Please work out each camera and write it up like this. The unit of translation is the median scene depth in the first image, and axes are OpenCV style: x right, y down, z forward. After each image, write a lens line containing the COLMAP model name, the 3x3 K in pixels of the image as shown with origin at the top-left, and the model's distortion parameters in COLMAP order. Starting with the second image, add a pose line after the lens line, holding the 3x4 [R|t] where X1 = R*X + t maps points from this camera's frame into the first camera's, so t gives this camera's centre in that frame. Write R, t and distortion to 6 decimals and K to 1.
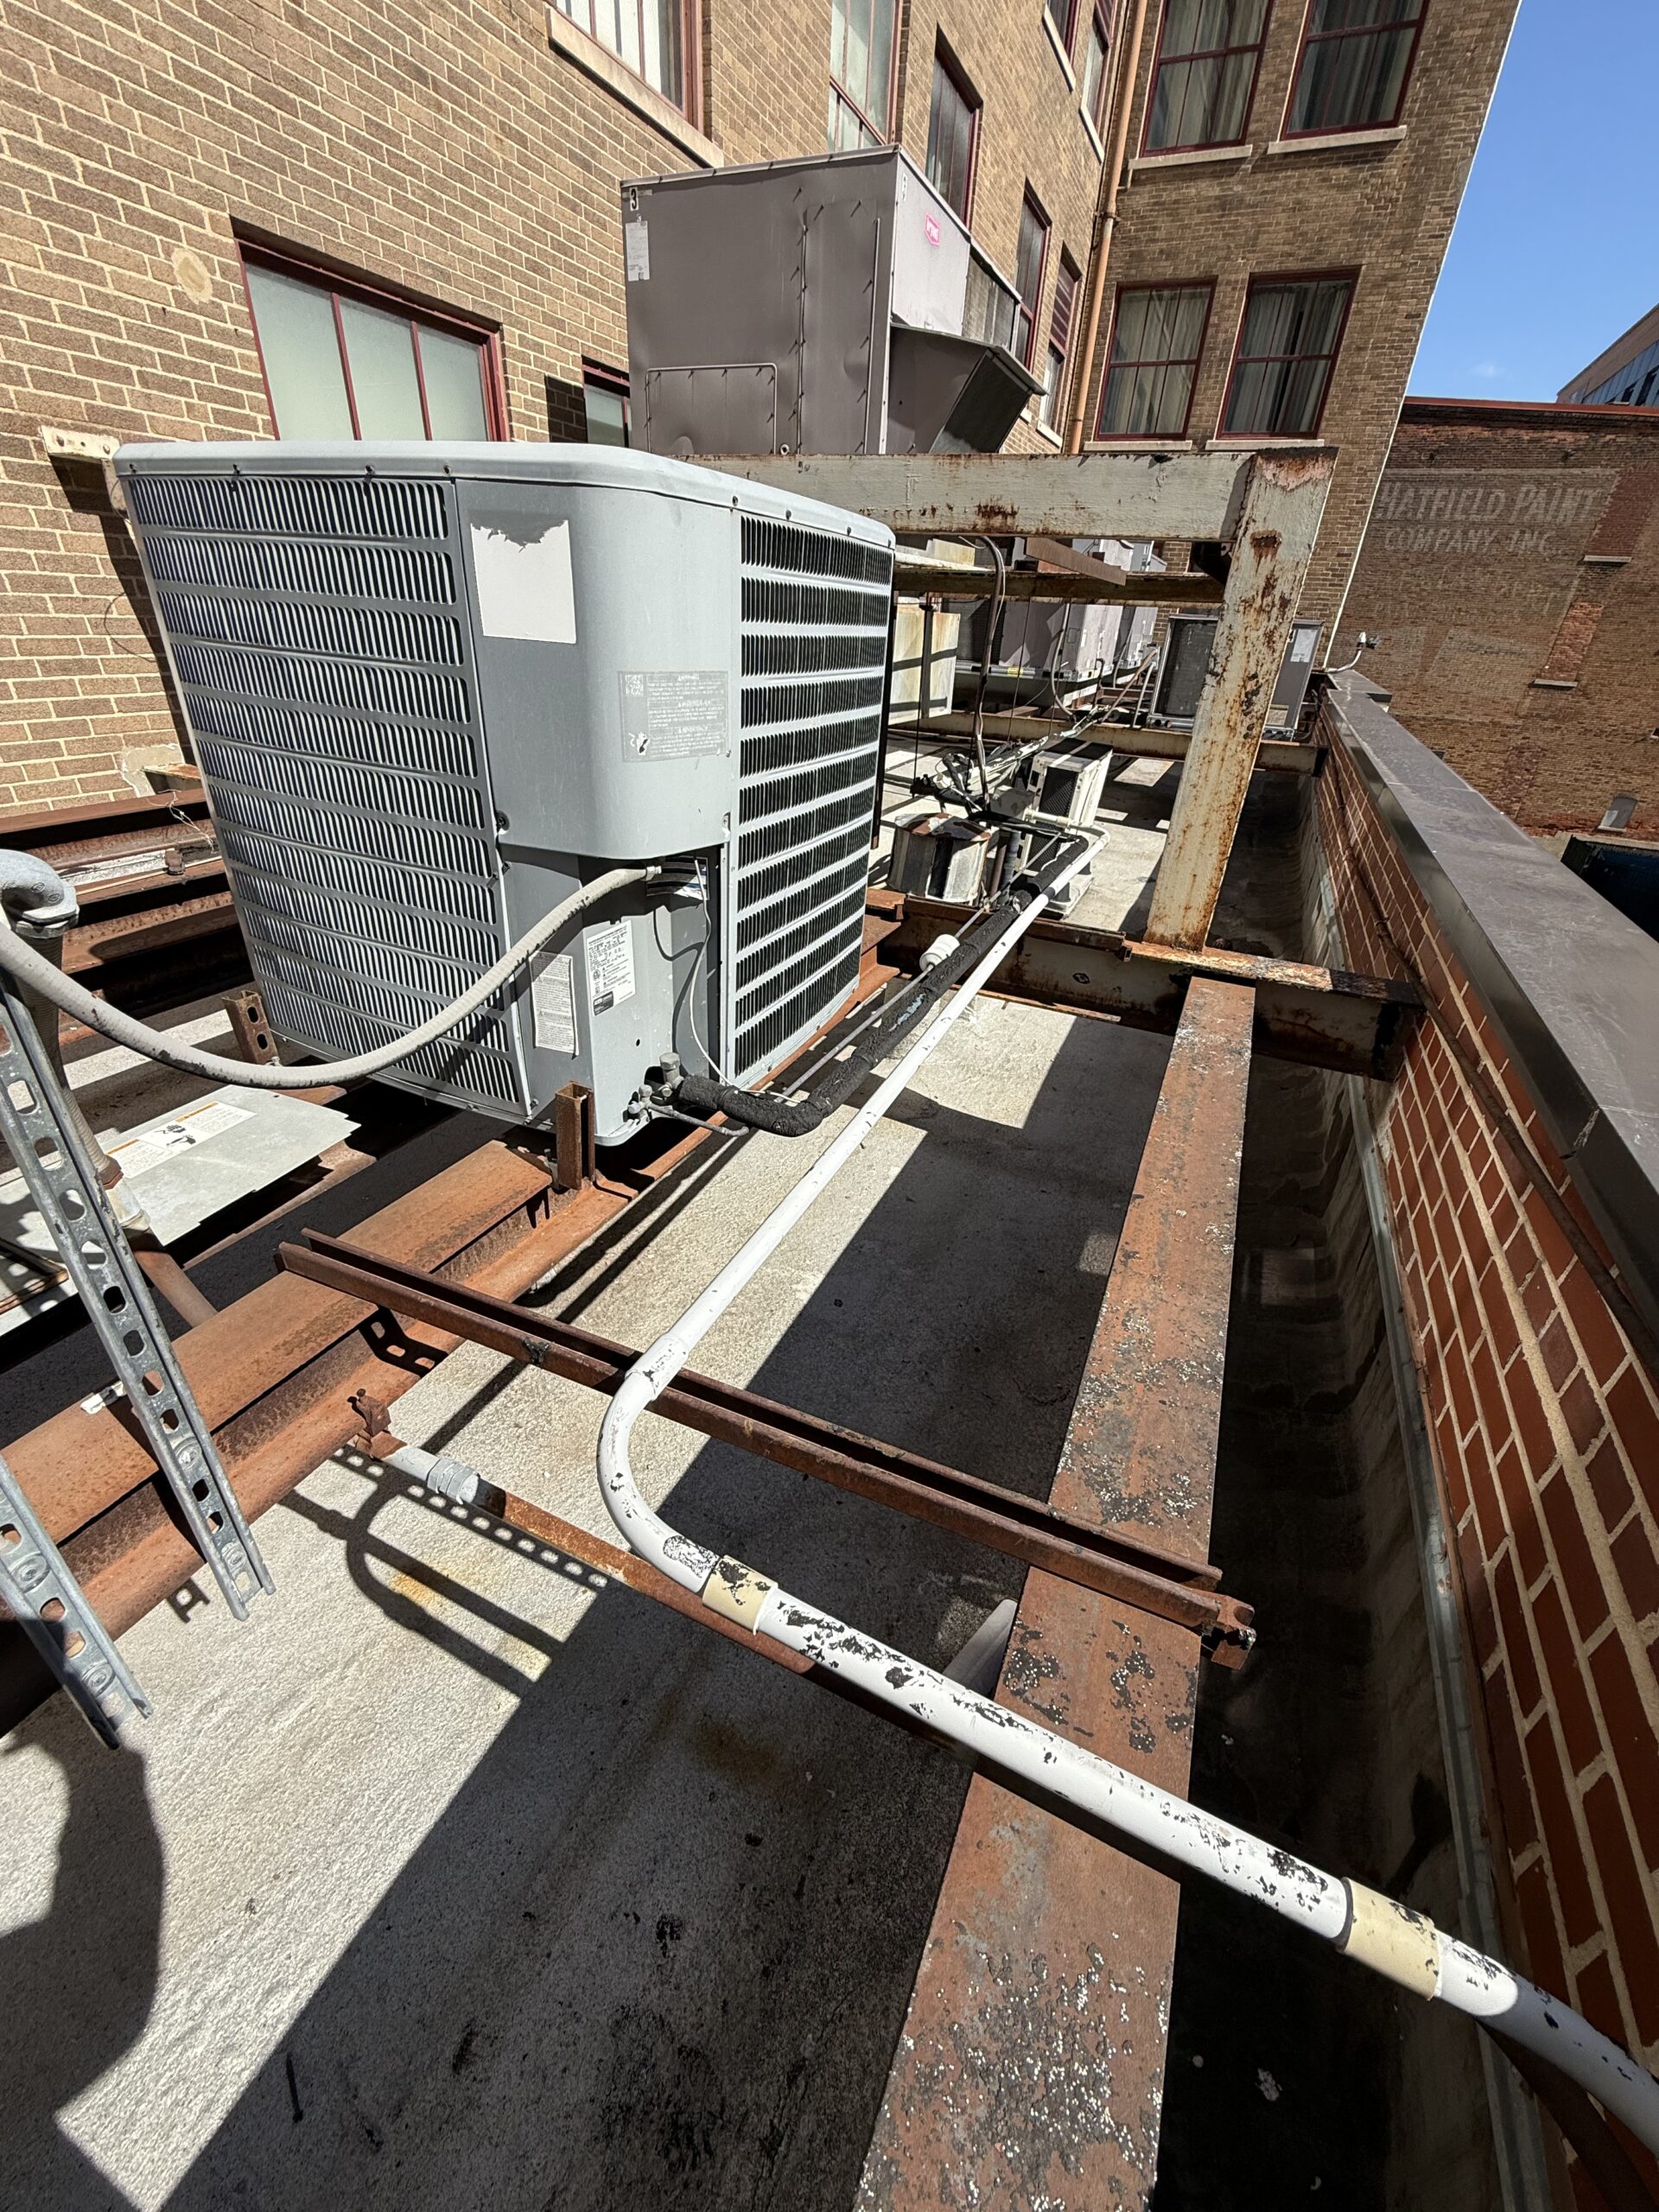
lens RADIAL K [[883.4, 0, 830.6], [0, 883.4, 1101.9], [0, 0, 1]] dist [-0.000539, 0.000230]
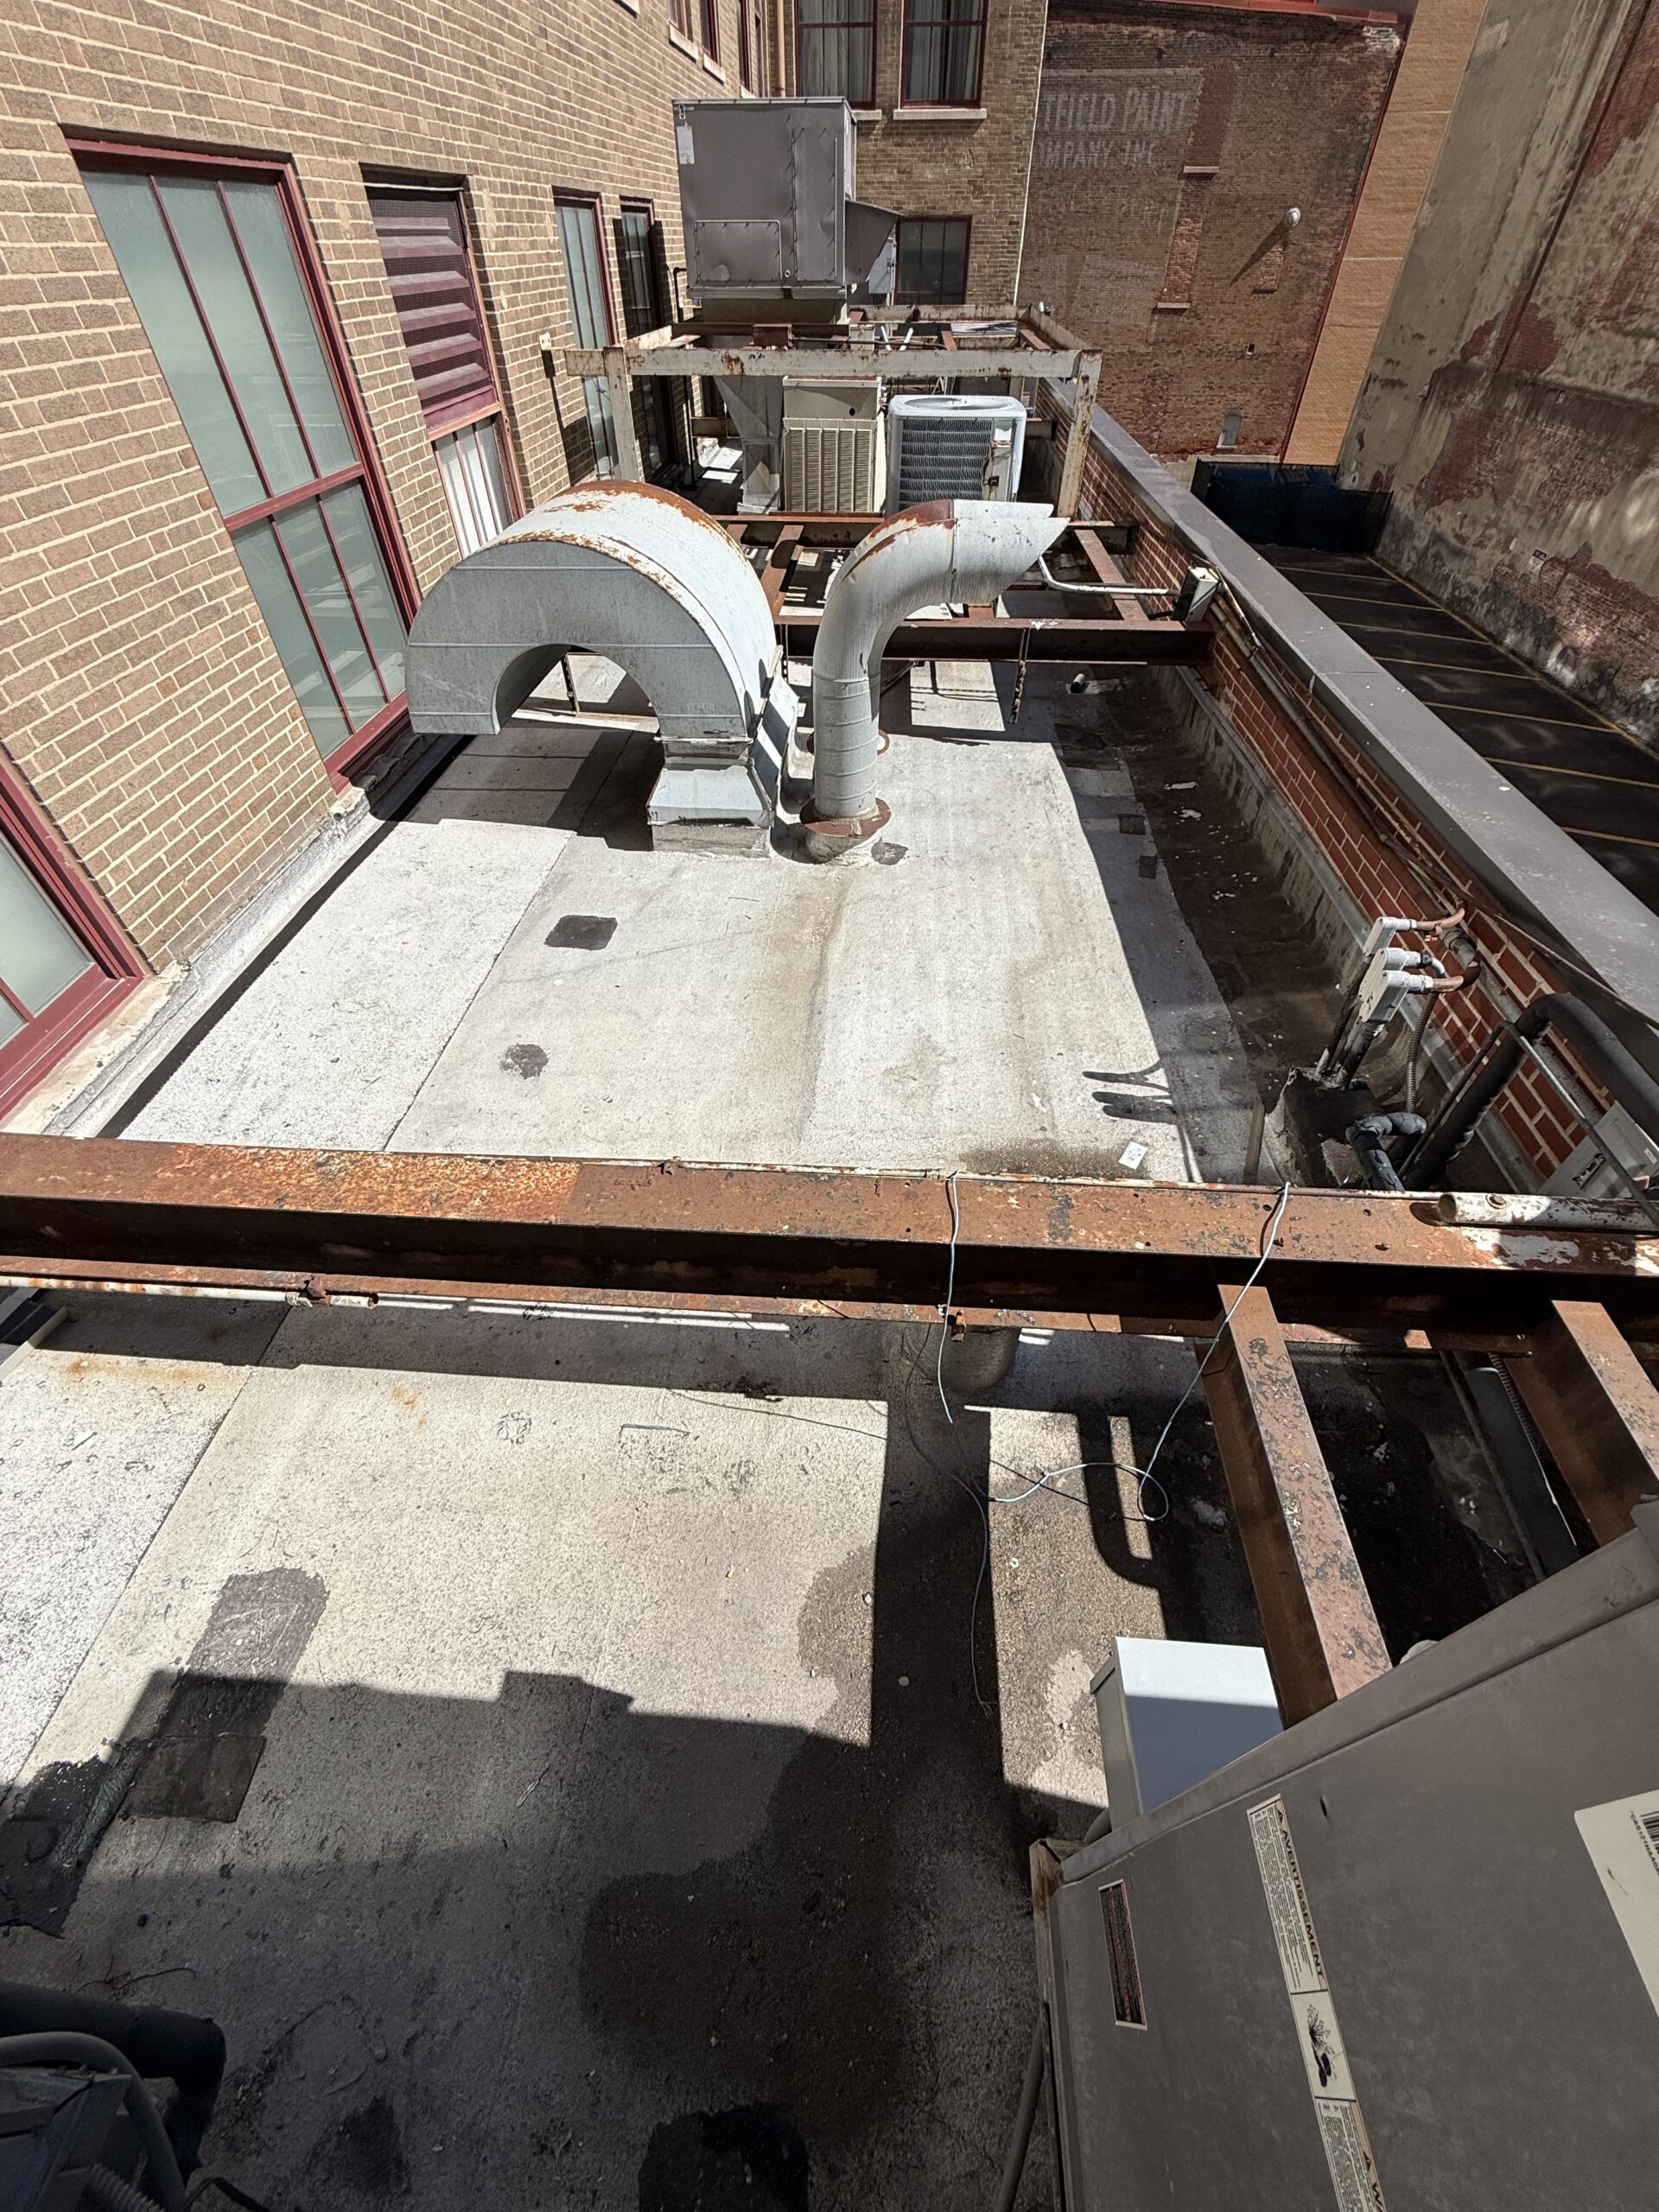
lens RADIAL K [[883.4, 0, 830.5], [0, 883.4, 1103.2], [0, 0, 1]] dist [-0.000539, 0.000230]
pose [[0.933792, -0.286031, 0.214984, -0.135595], [0.217254, 0.930623, 0.294517, 0.052352], [-0.284311, -0.228312, 0.931150, -0.175583]]
